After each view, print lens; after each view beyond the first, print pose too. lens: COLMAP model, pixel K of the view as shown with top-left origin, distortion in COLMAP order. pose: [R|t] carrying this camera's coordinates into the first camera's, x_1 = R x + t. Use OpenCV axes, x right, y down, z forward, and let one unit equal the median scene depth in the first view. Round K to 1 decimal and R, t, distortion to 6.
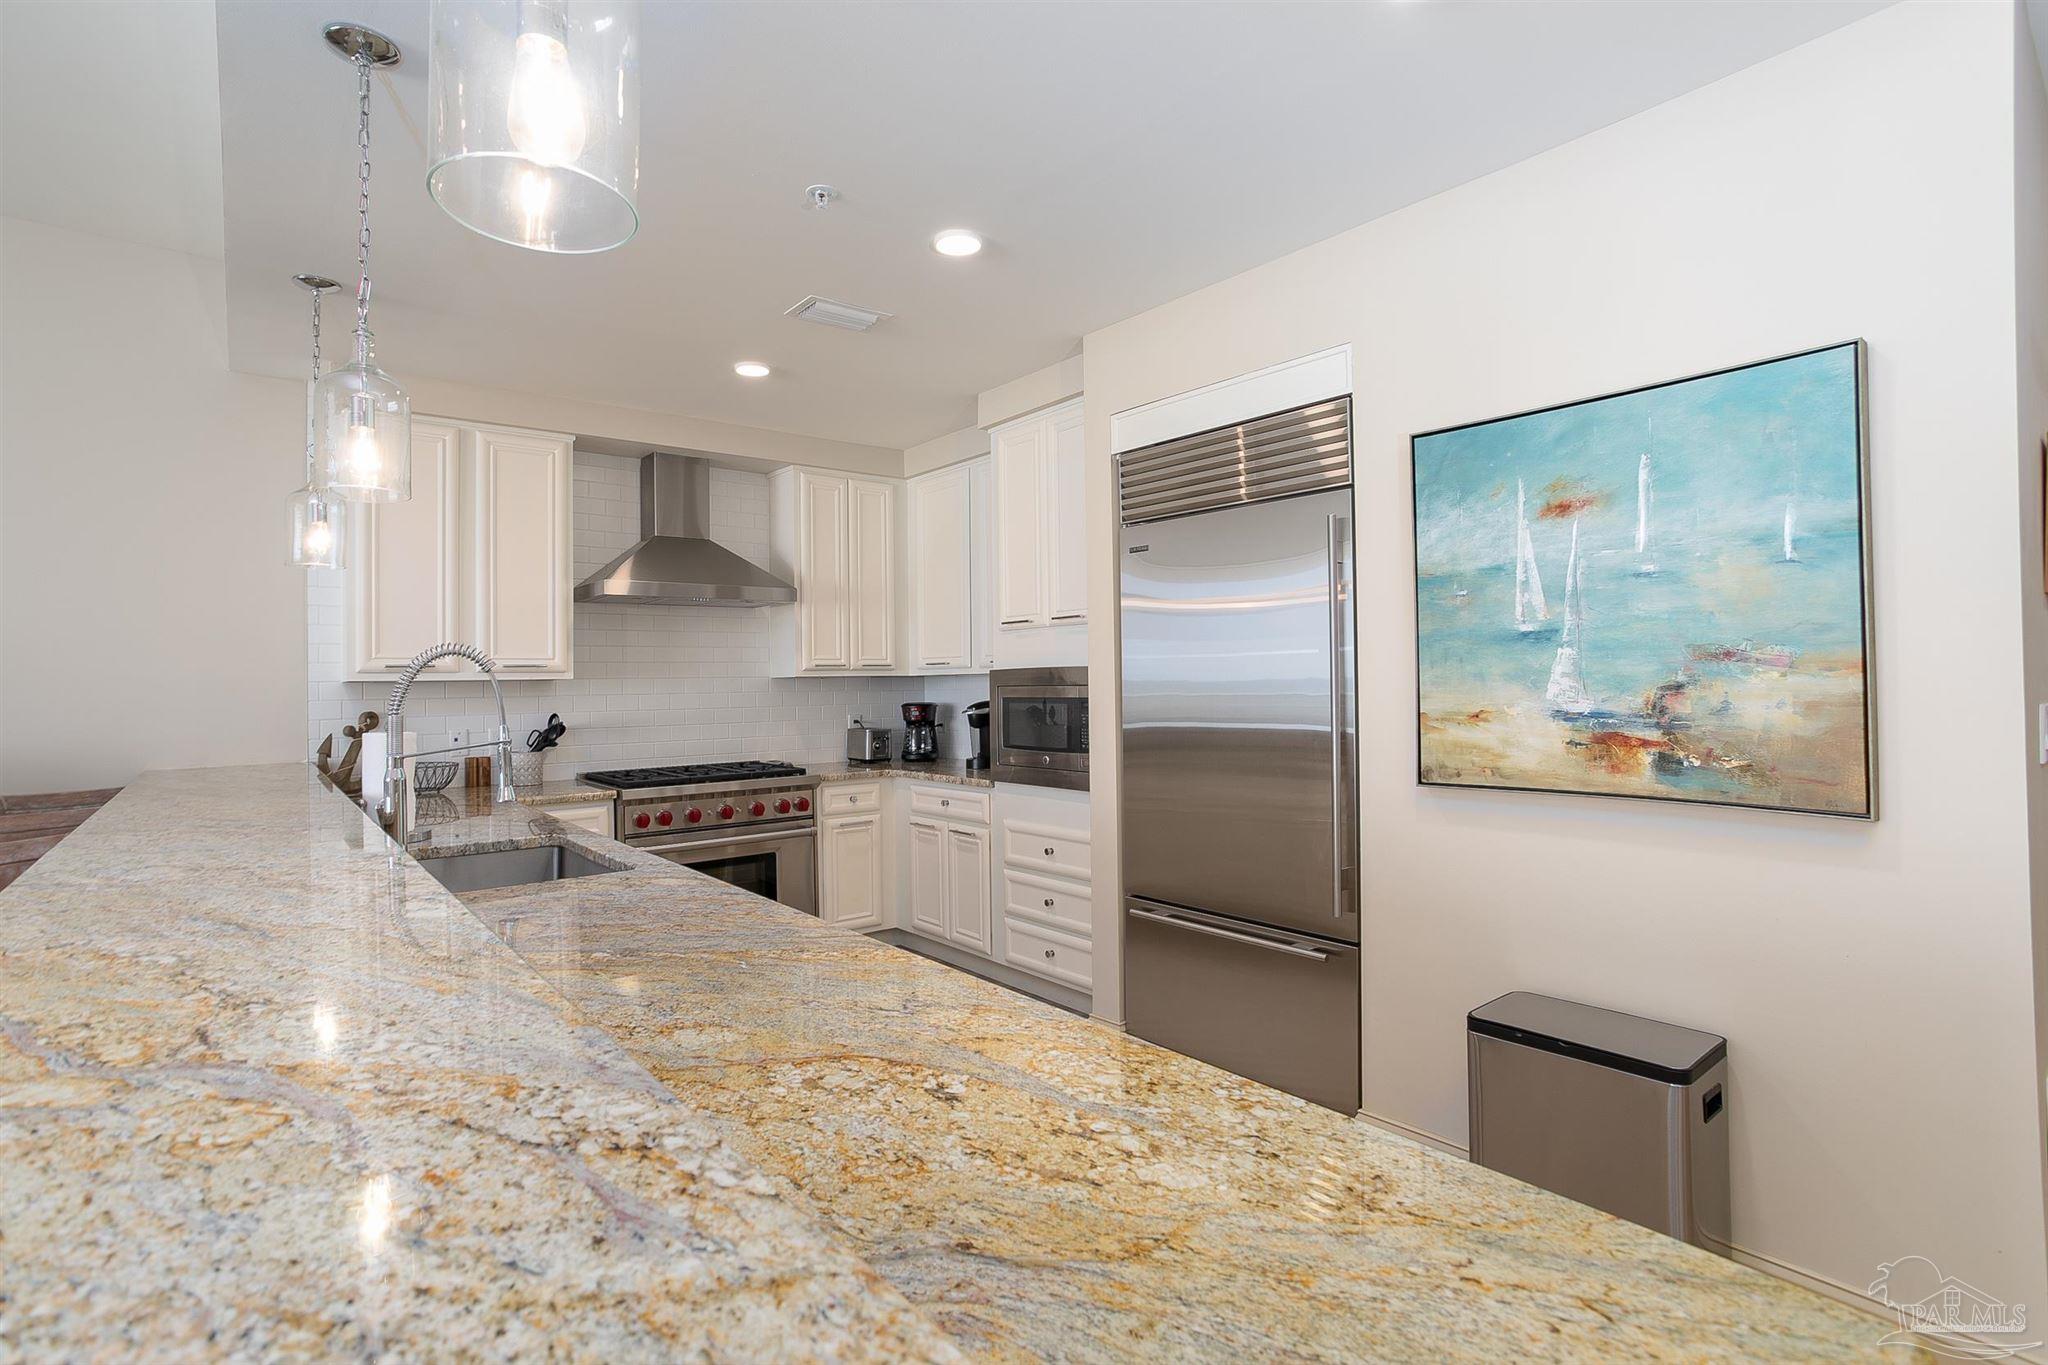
lens RADIAL K [[984.1, 0, 1009.0], [0, 984.1, 672.1], [0, 0, 1]] dist [-0.039703, 0.023366]
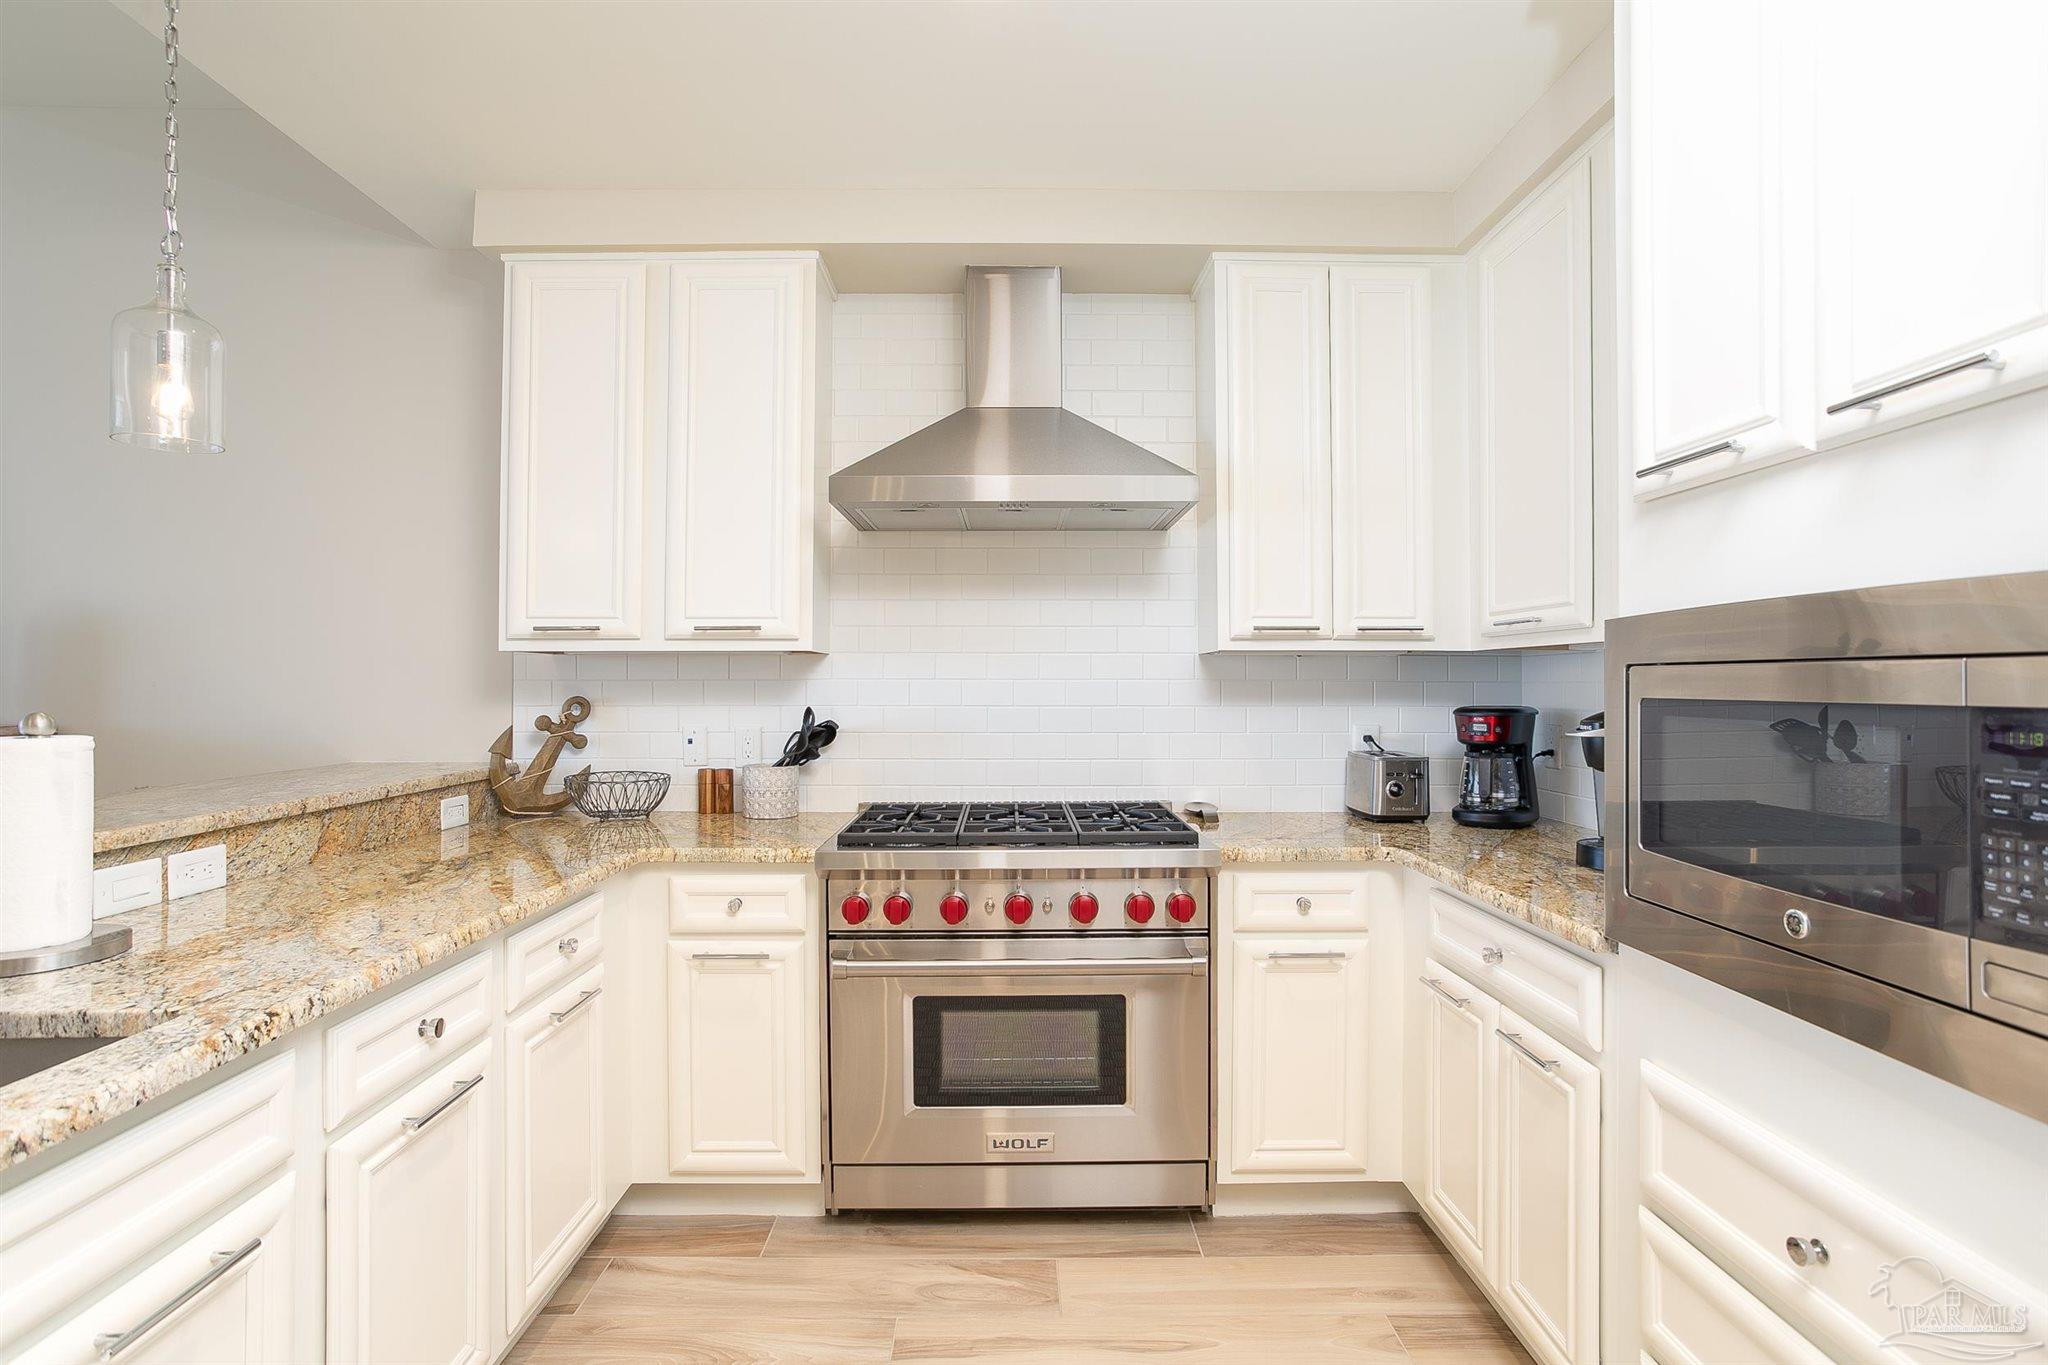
lens RADIAL K [[984.1, 0, 1039.7], [0, 984.1, 671.8], [0, 0, 1]] dist [-0.039703, 0.023366]
pose [[0.796613, 0.007266, -0.604446, 0.030537], [-0.007094, 0.999971, 0.002670, 0.019547], [0.604448, 0.002161, 0.796642, 0.649031]]
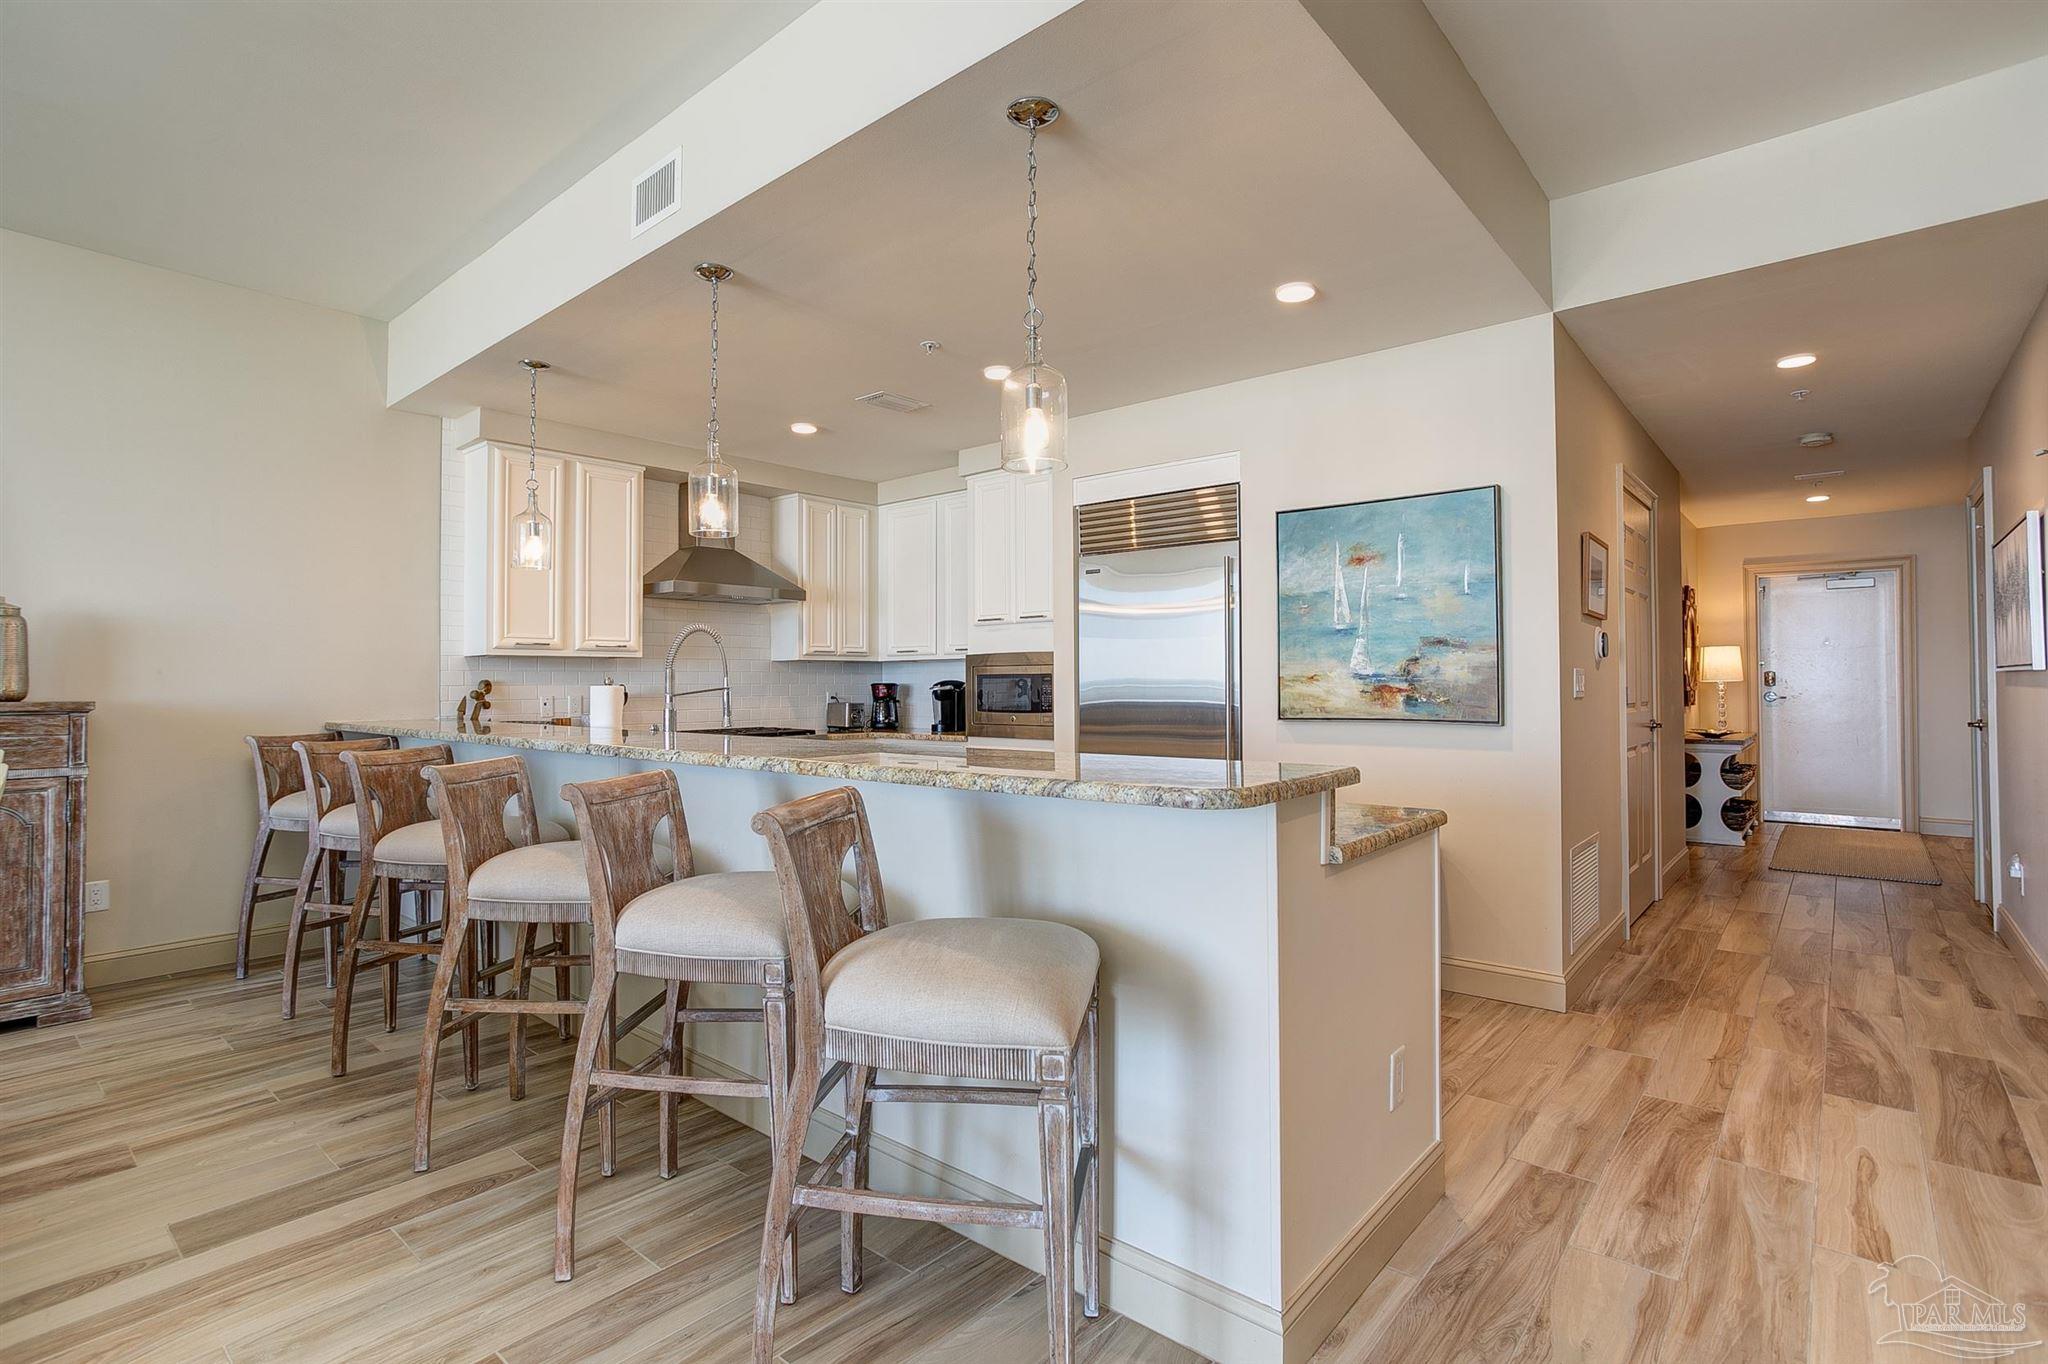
lens RADIAL K [[984.1, 0, 1011.2], [0, 984.1, 667.1], [0, 0, 1]] dist [-0.039703, 0.023366]
pose [[0.983468, 0.011682, 0.180706, -0.218647], [-0.010179, 0.999906, -0.009239, 0.028977], [-0.180797, 0.007247, 0.983494, -0.372450]]
